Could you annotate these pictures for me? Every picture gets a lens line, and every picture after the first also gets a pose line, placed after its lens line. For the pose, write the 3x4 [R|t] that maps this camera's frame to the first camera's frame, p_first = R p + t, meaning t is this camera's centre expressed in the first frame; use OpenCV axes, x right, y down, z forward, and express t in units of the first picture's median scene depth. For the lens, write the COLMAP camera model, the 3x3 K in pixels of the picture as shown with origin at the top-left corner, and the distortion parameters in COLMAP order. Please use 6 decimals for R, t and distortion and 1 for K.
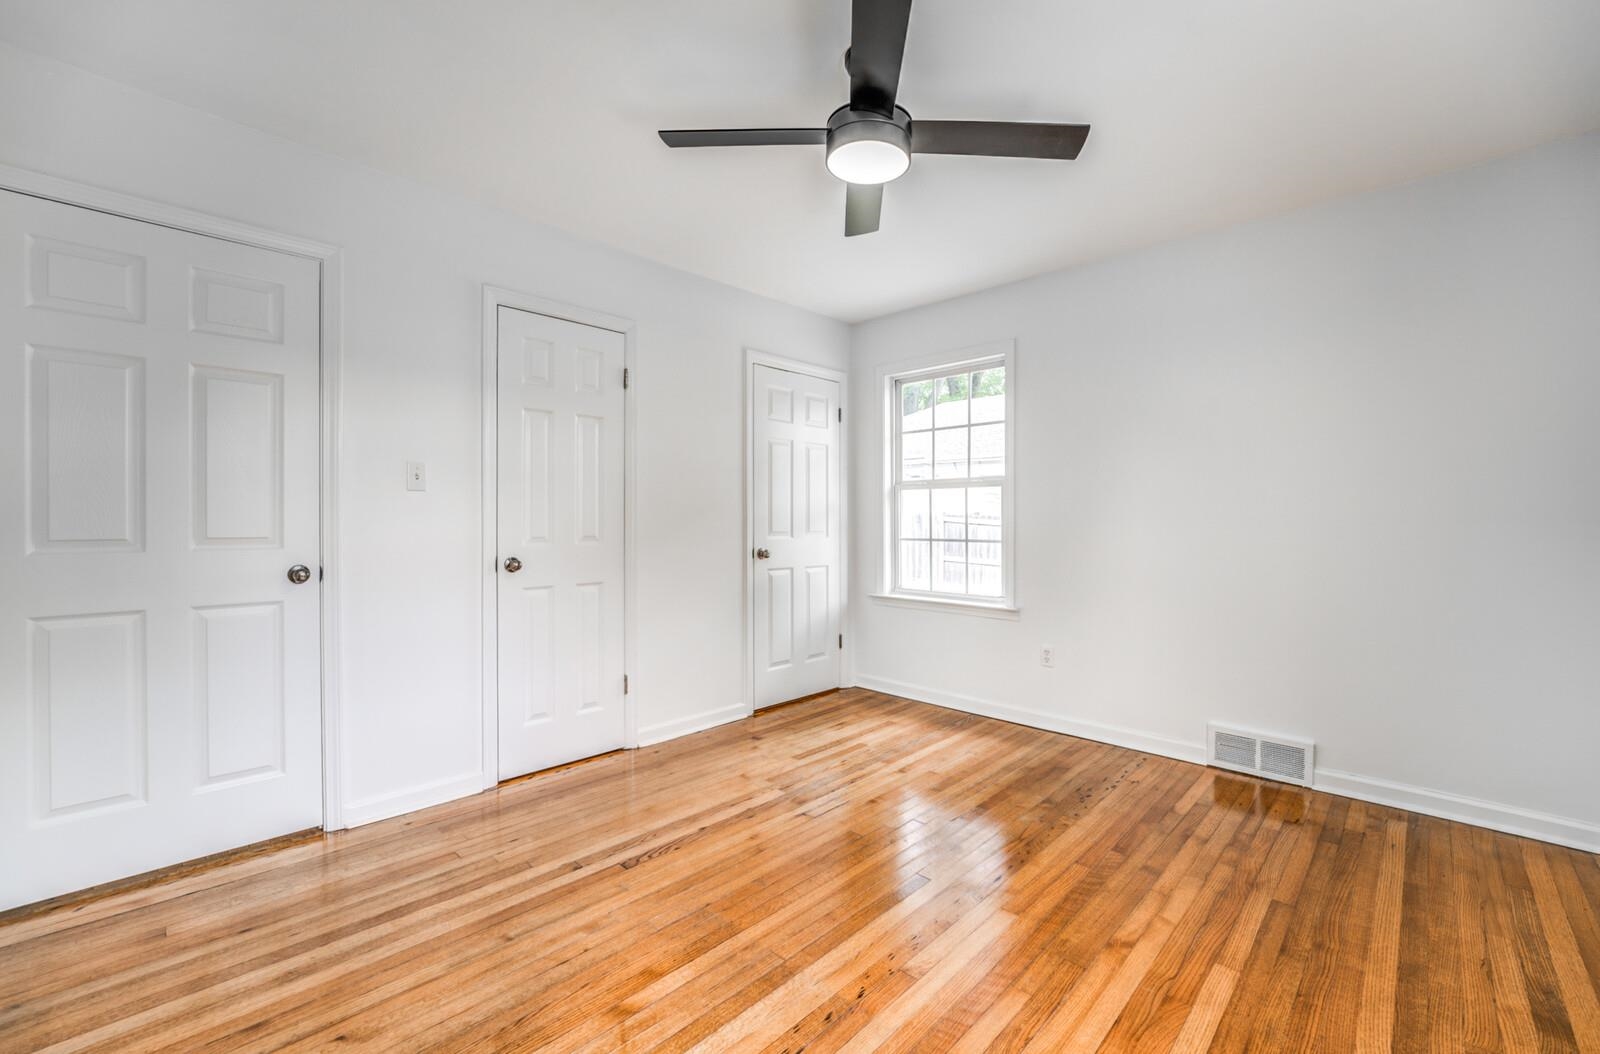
lens RADIAL K [[658.5, 0, 800.0], [0, 658.5, 527.0], [0, 0, 1]] dist [-0.018248, 0.000101]
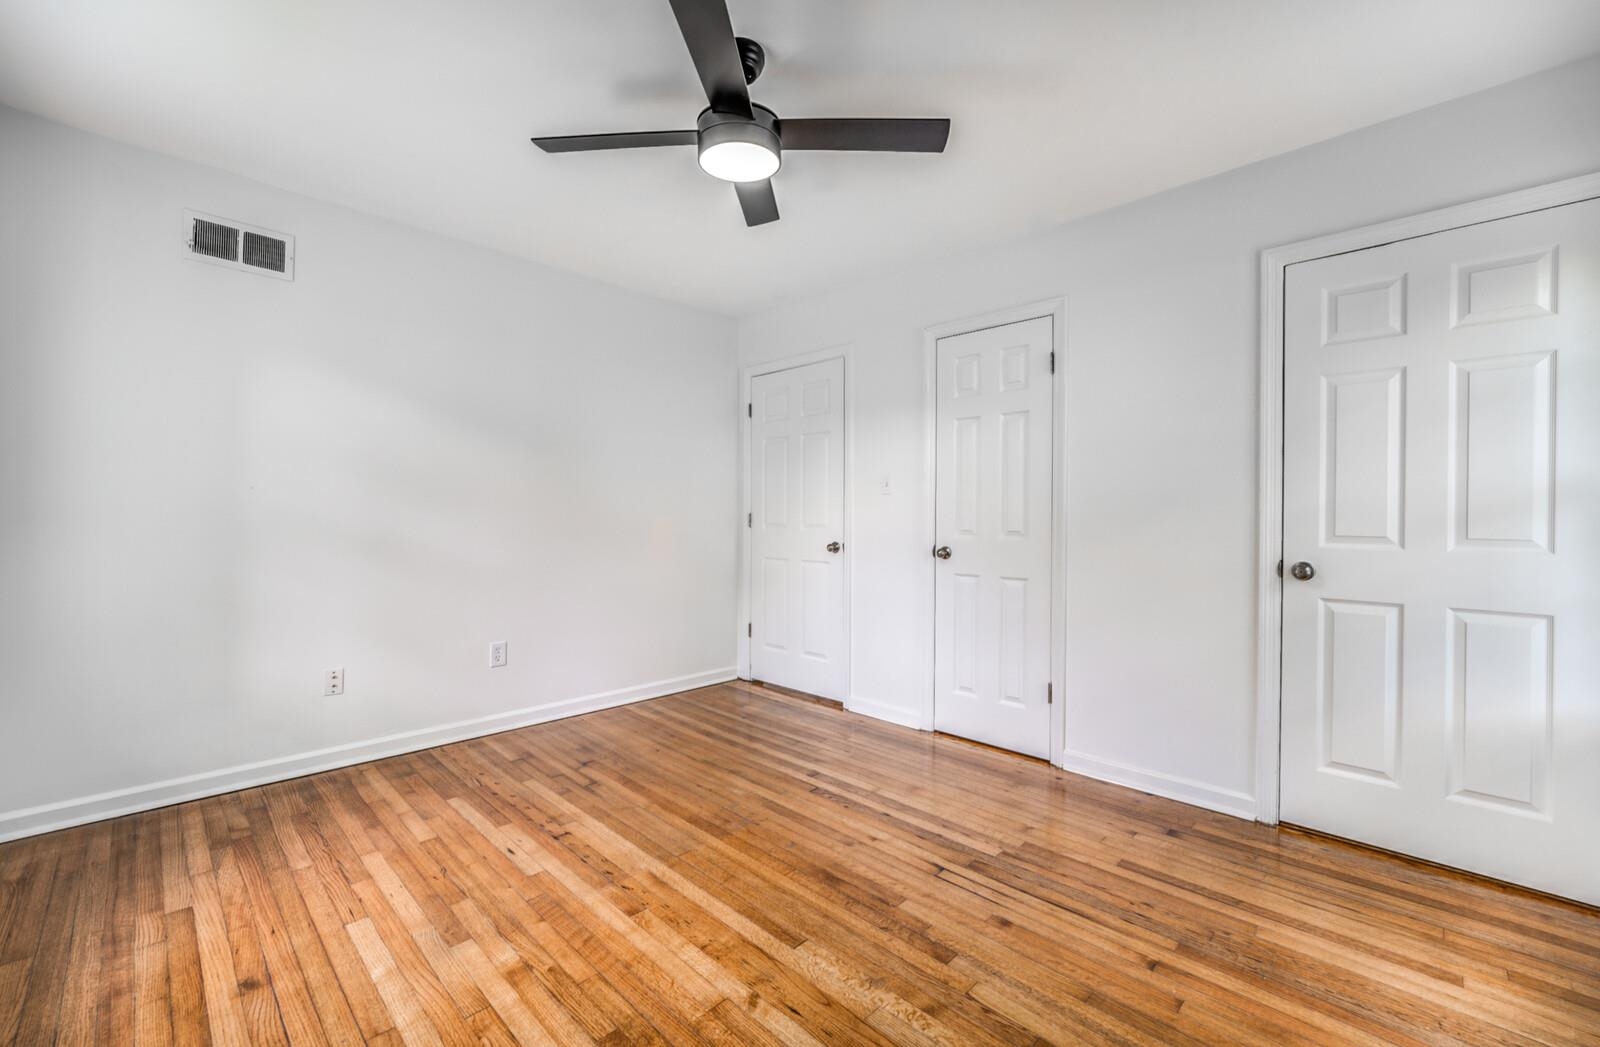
lens RADIAL K [[658.4, 0, 797.5], [0, 658.4, 517.6], [0, 0, 1]] dist [-0.001105, -0.000088]
pose [[-0.006204, 0.003721, -0.999974, 0.744039], [-0.013521, 0.999901, 0.003804, -0.006683], [0.999889, 0.013545, -0.006153, 0.724408]]
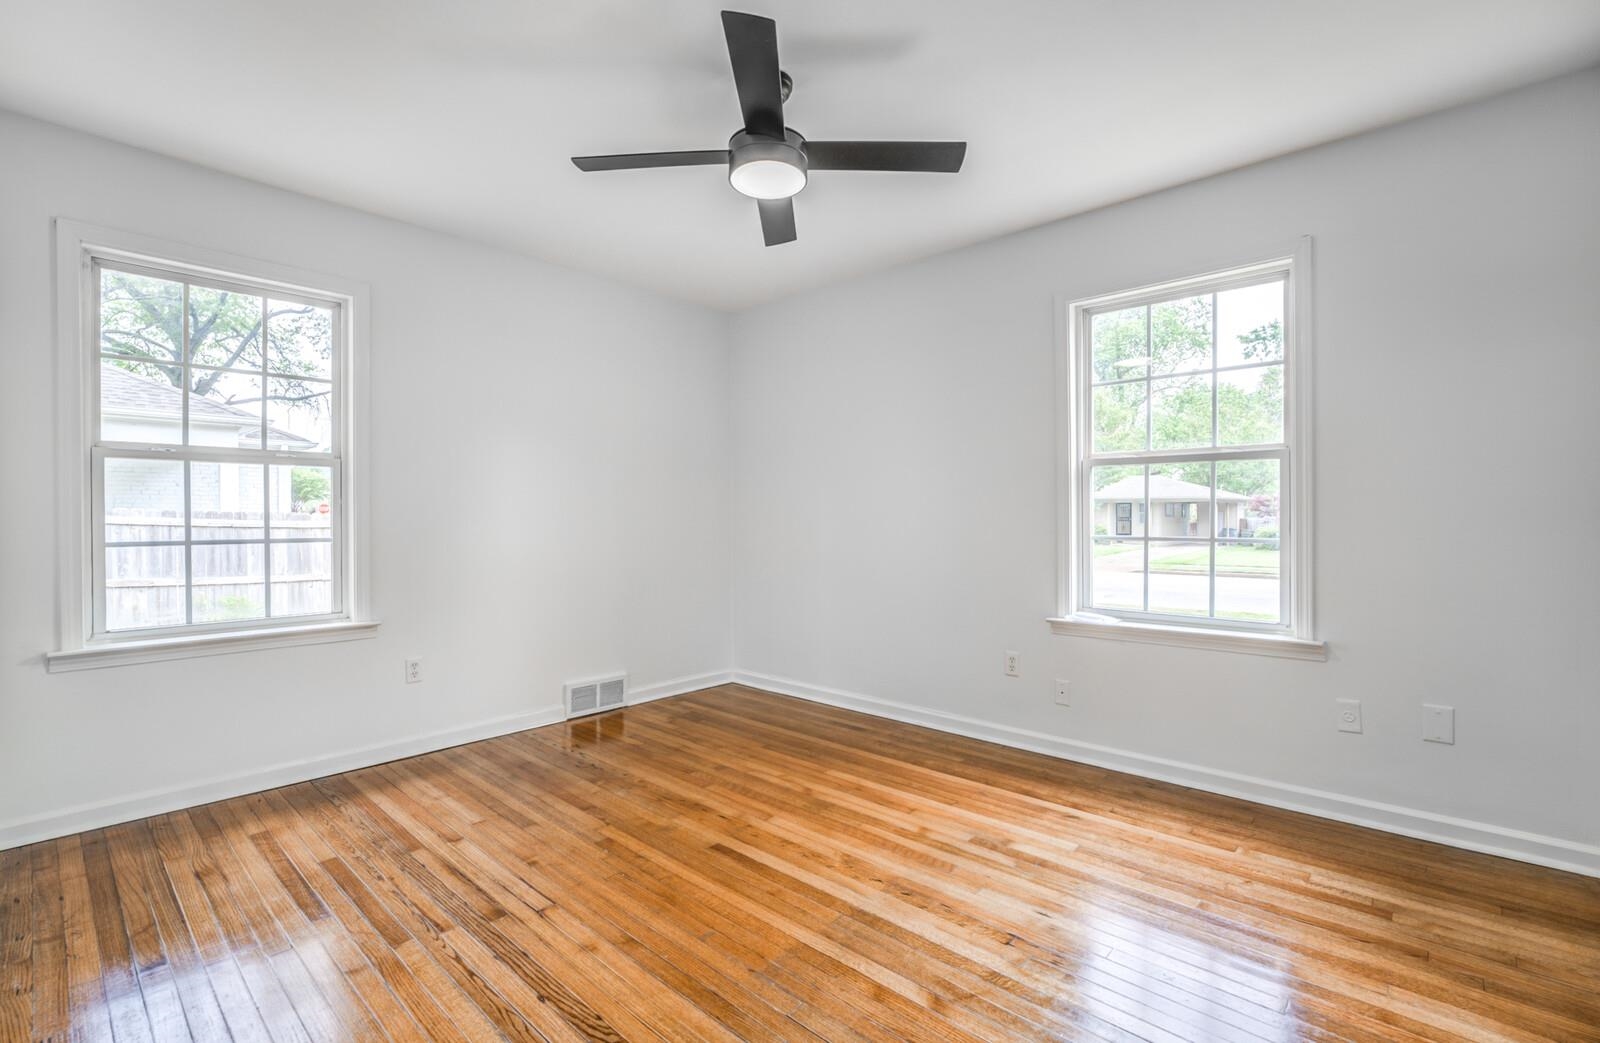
lens RADIAL K [[704.5, 0, 800.0], [0, 704.5, 521.5], [0, 0, 1]] dist [0.000559, -0.000193]
pose [[-0.030076, -0.009454, 0.999503, -0.699491], [0.008007, 0.999921, 0.009699, -0.003773], [-0.999516, 0.008294, -0.029998, 0.646496]]
